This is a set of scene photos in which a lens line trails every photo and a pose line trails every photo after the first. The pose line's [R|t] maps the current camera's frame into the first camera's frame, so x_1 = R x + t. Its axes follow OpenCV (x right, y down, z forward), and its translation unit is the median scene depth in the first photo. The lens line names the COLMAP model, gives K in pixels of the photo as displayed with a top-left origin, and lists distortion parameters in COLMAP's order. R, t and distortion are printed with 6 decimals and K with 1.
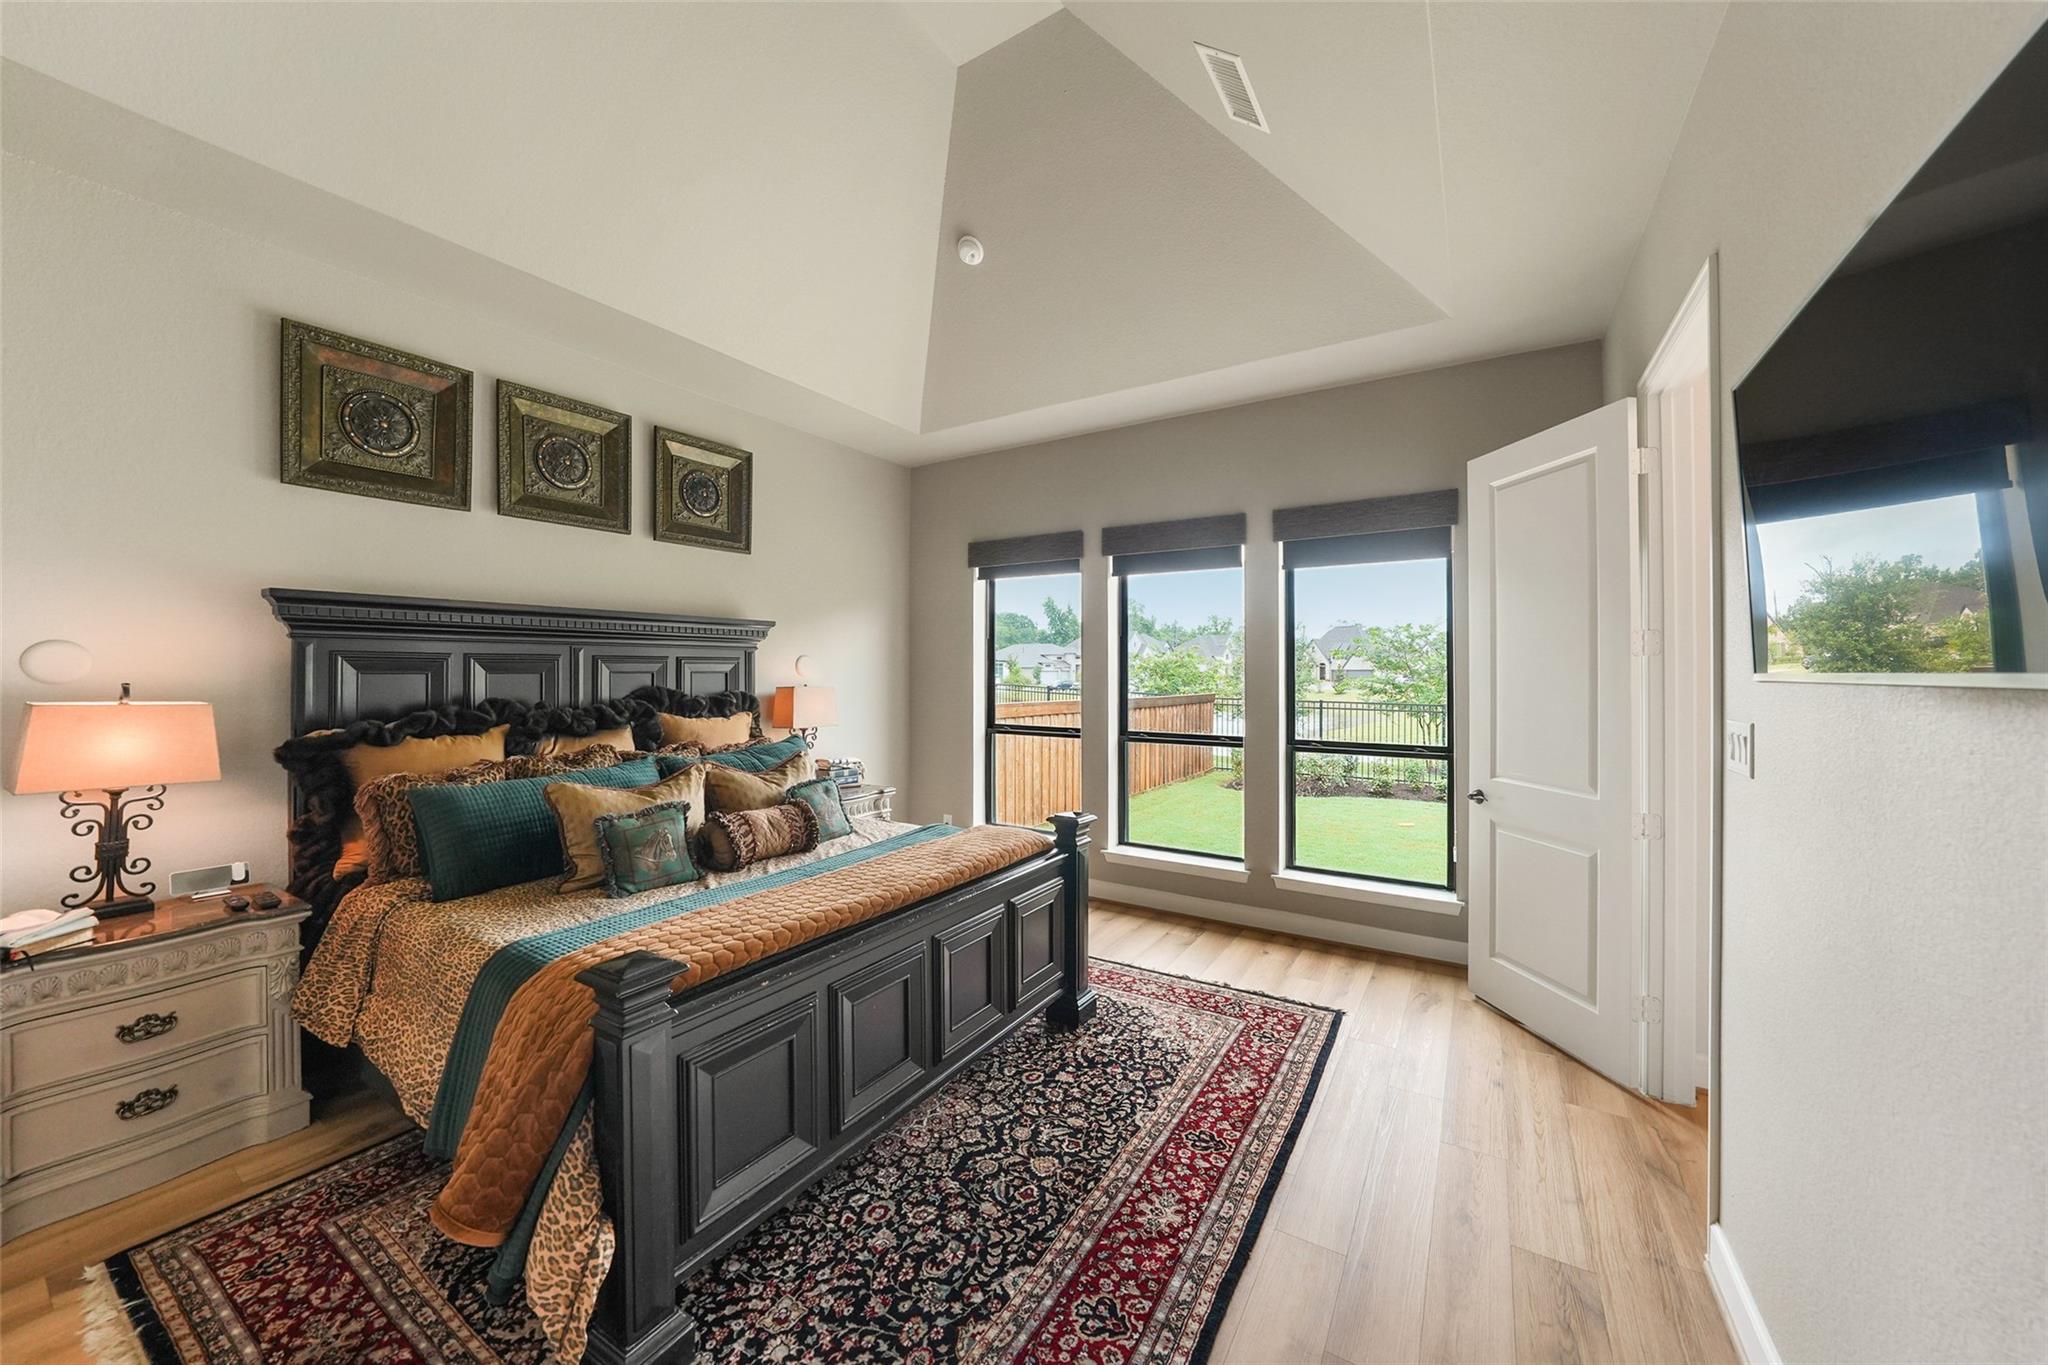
lens RADIAL K [[728.5, 0, 1024.0], [0, 728.5, 682.5], [0, 0, 1]] dist [-0.024708, 0.003993]
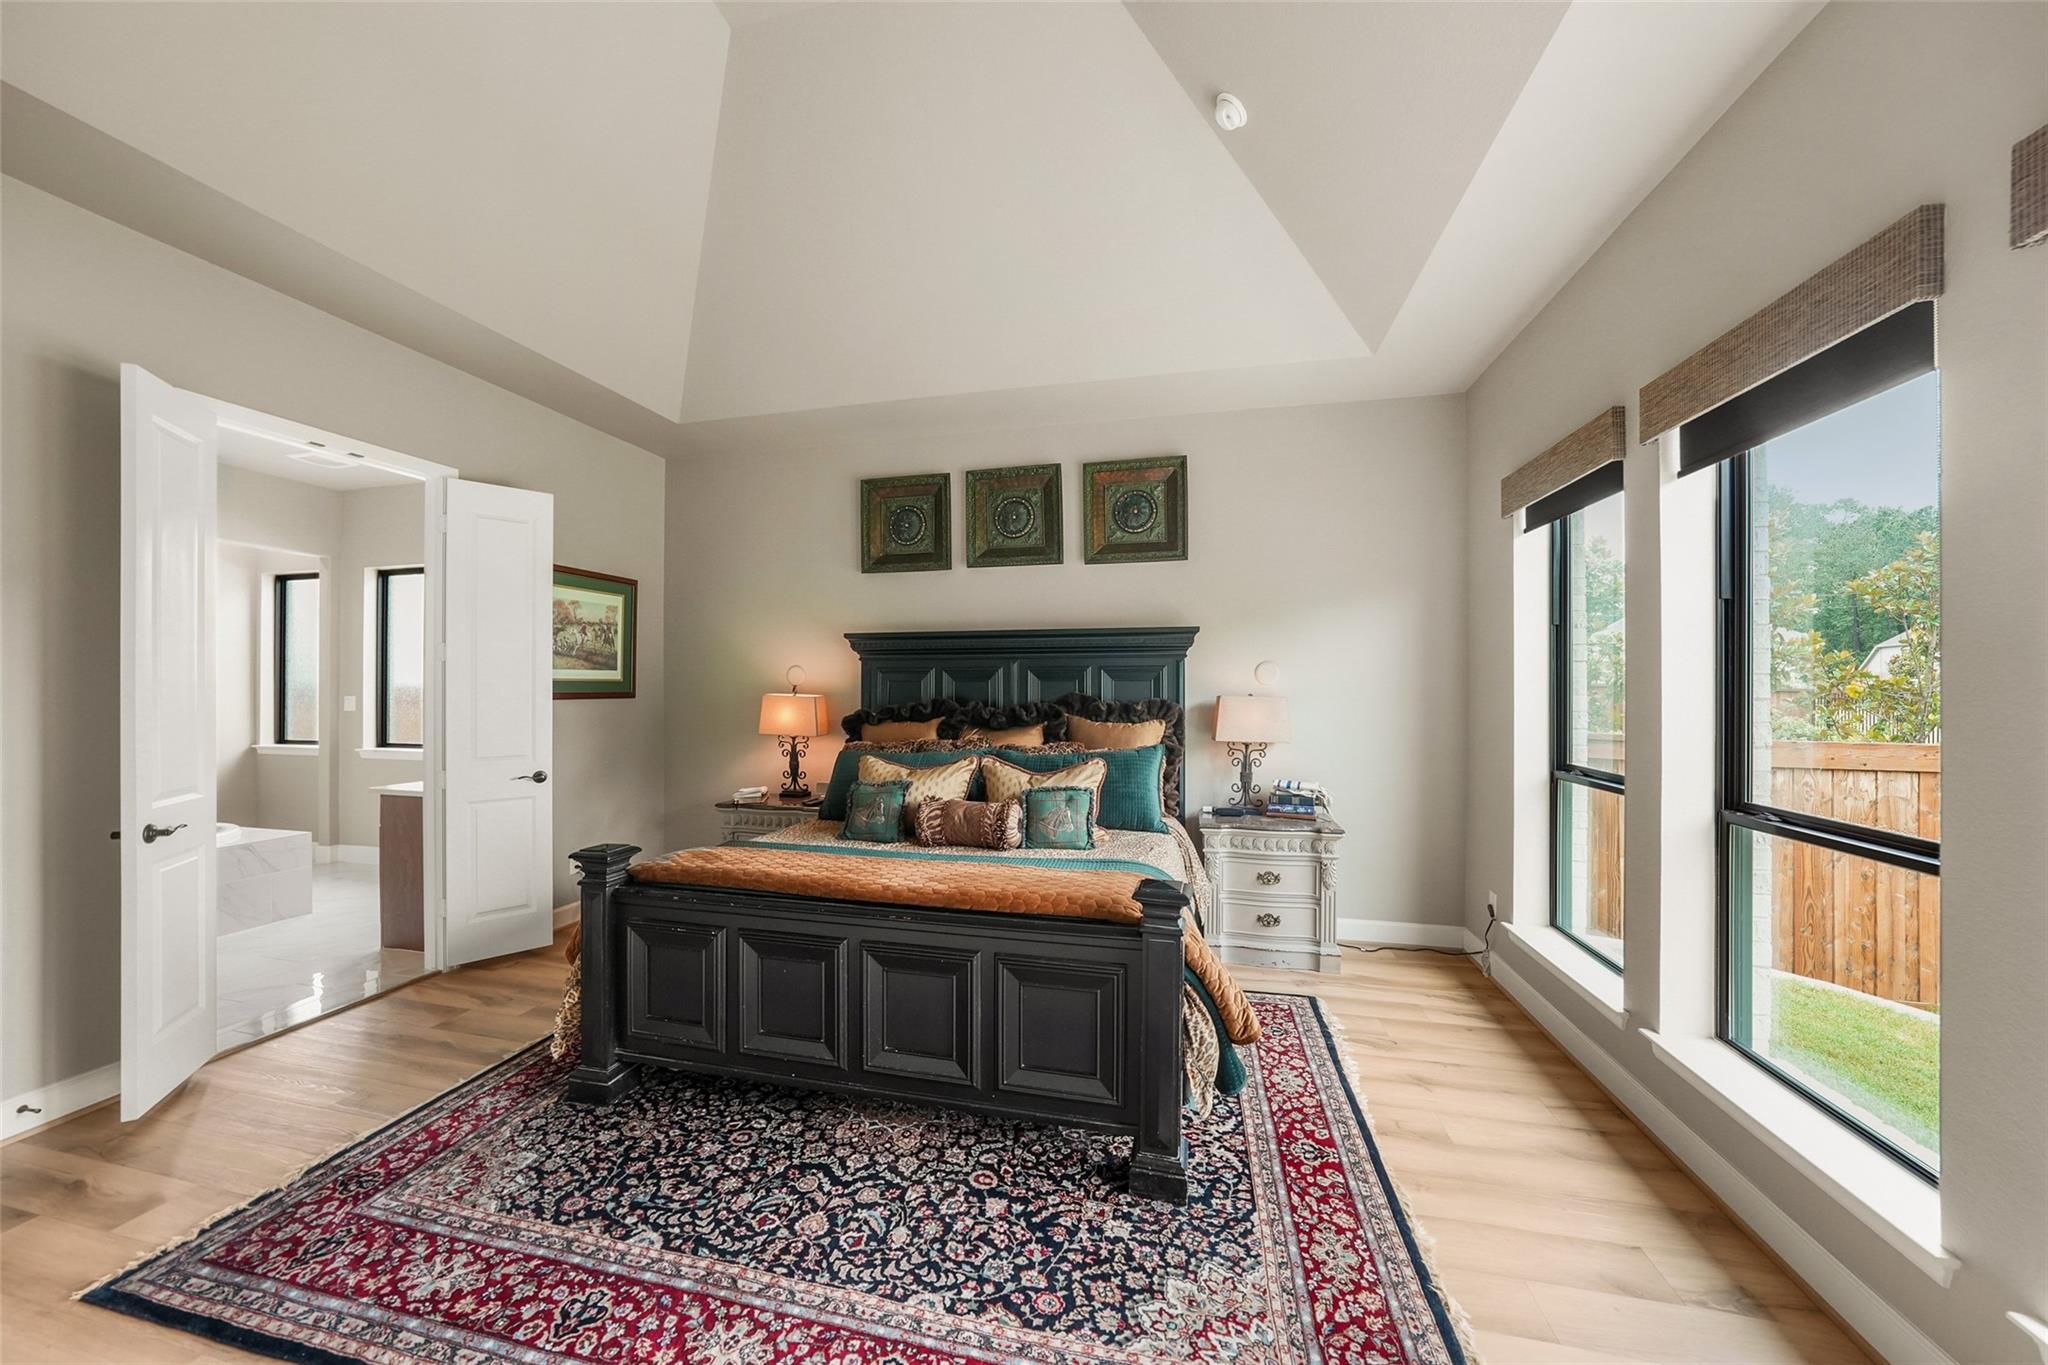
lens RADIAL K [[717.6, 0, 1024.6], [0, 717.6, 698.8], [0, 0, 1]] dist [-0.019088, 0.000307]
pose [[0.327063, 0.016167, -0.944864, 0.773671], [-0.014412, 0.999823, 0.012119, 0.004255], [0.944893, 0.009653, 0.327238, 0.792747]]
